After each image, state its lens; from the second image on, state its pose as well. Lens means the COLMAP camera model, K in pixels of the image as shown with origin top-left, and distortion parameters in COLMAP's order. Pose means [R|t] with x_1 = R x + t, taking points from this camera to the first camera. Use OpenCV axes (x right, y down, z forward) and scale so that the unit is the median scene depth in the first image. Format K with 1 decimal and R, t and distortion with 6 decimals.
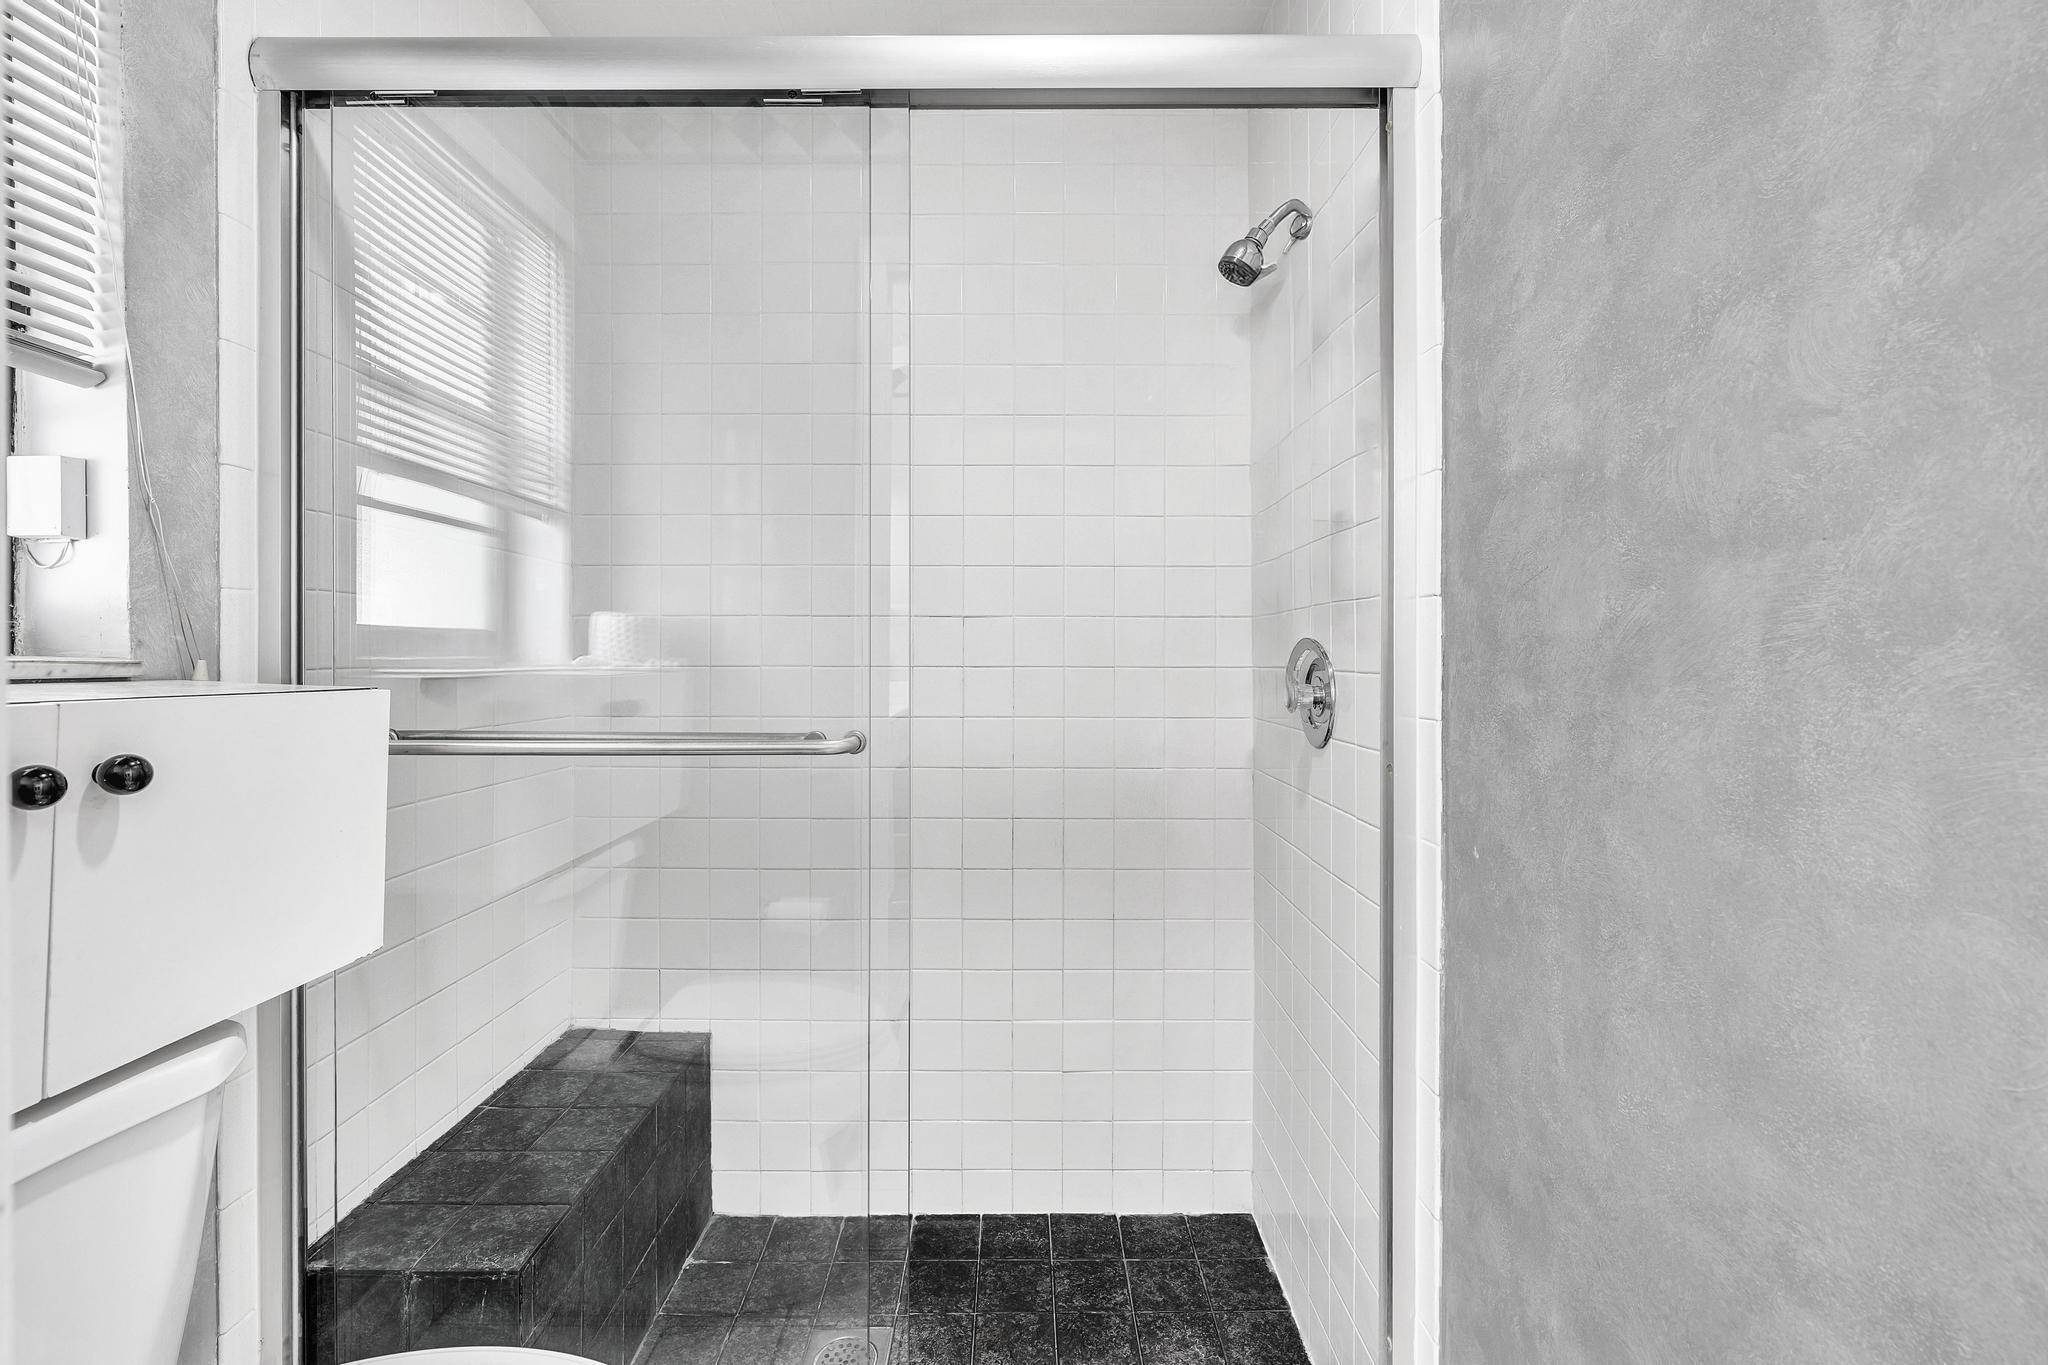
lens RADIAL K [[931.4, 0, 1024.1], [0, 931.4, 673.6], [0, 0, 1]] dist [-0.003798, -0.000294]
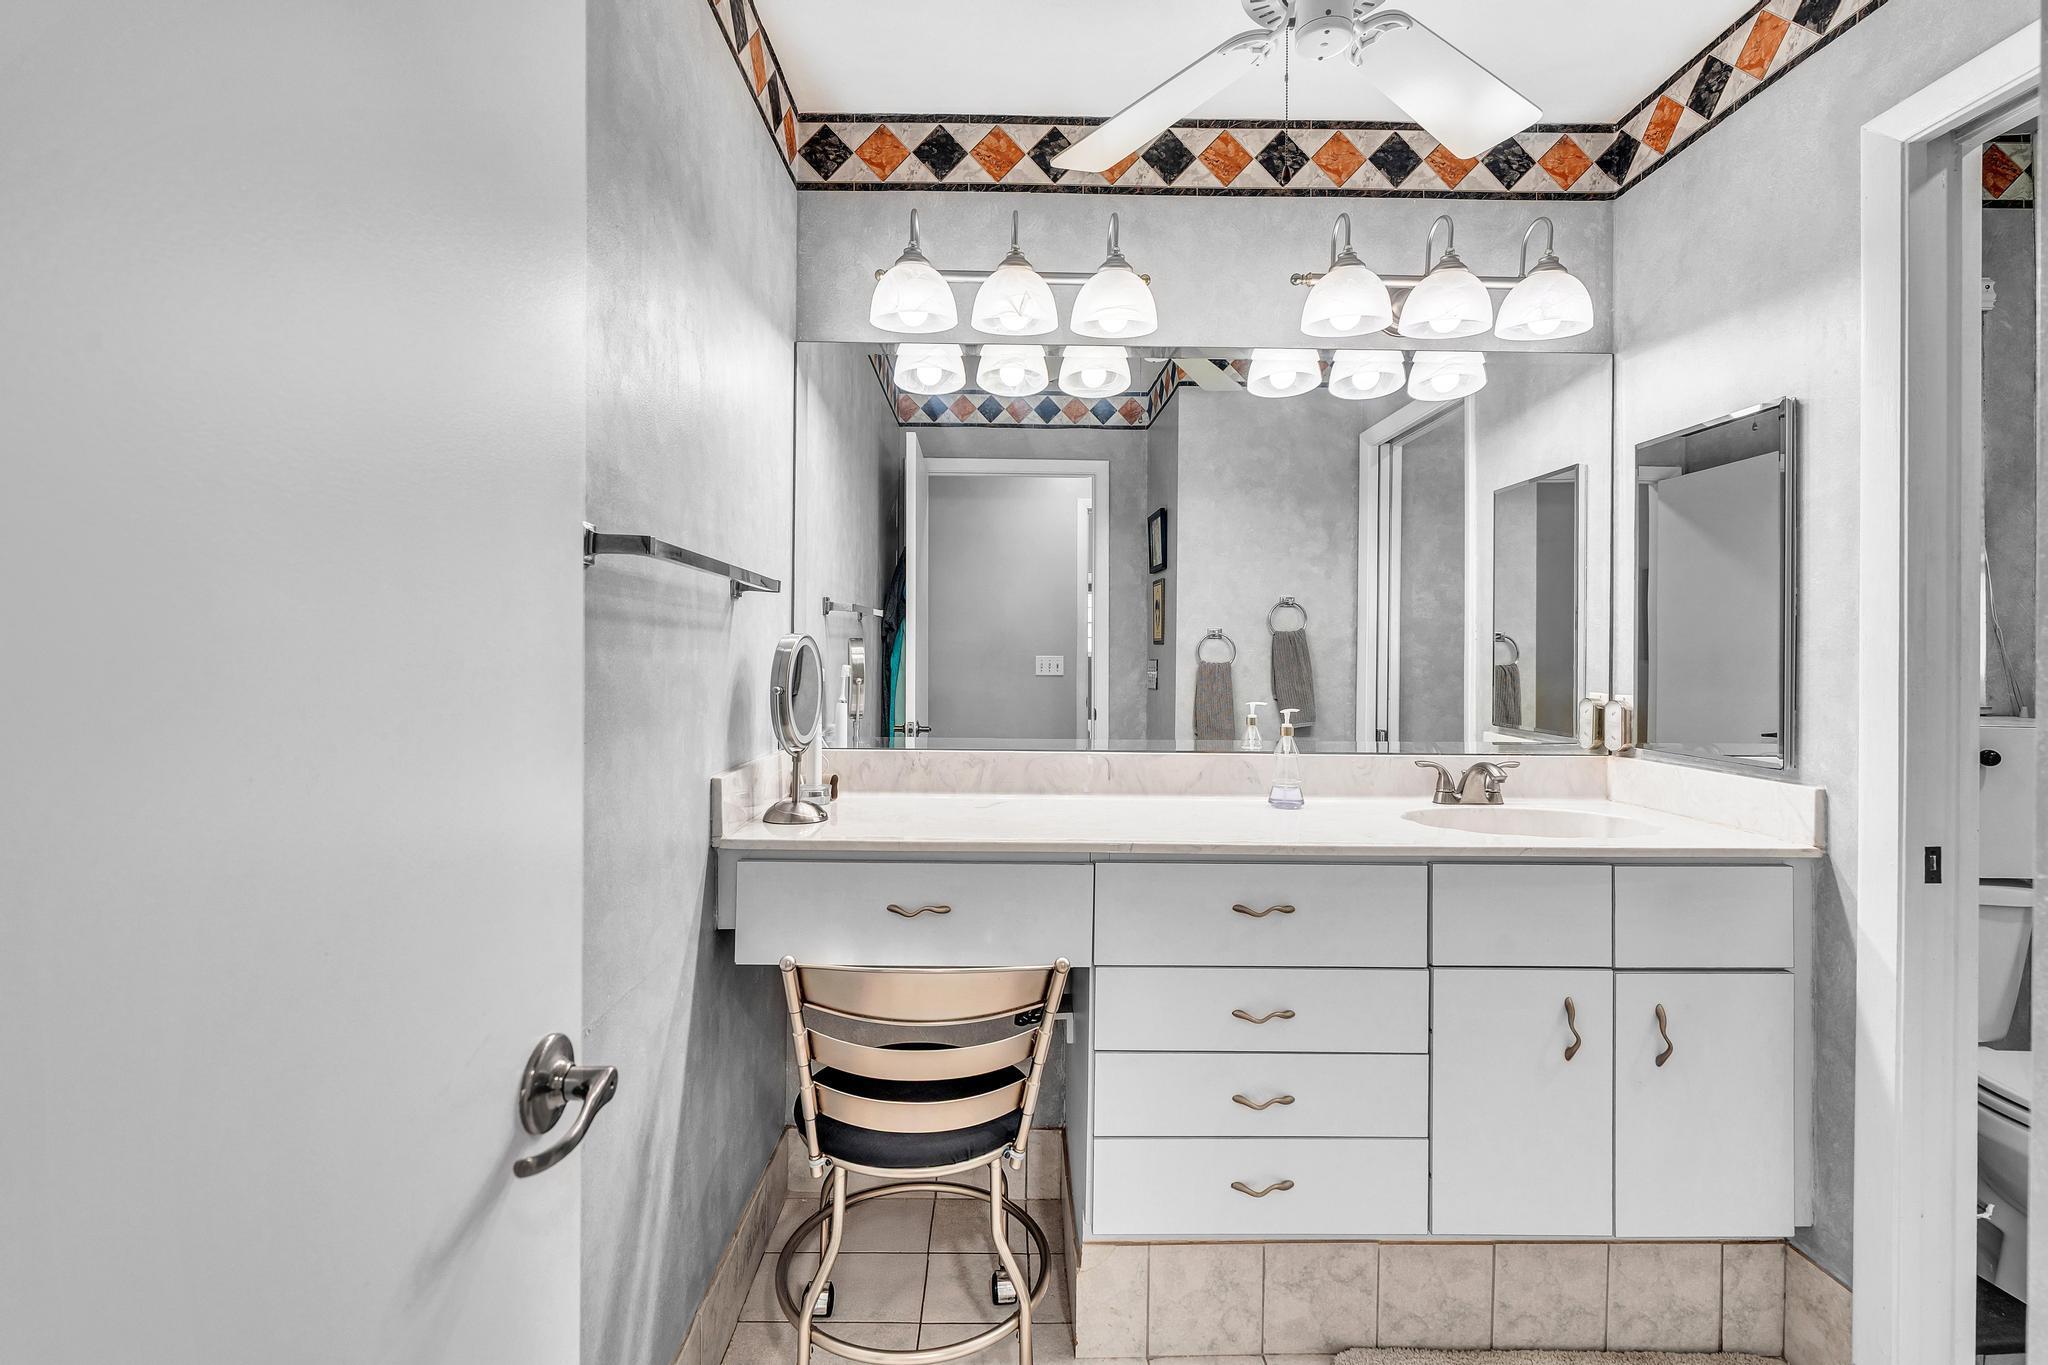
lens RADIAL K [[931.4, 0, 1020.5], [0, 931.4, 684.5], [0, 0, 1]] dist [-0.003798, -0.000294]
pose [[0.020309, -0.001708, -0.999792, 0.986950], [-0.012402, 0.999921, -0.001960, -0.029660], [0.999717, 0.012440, 0.020286, -1.113181]]
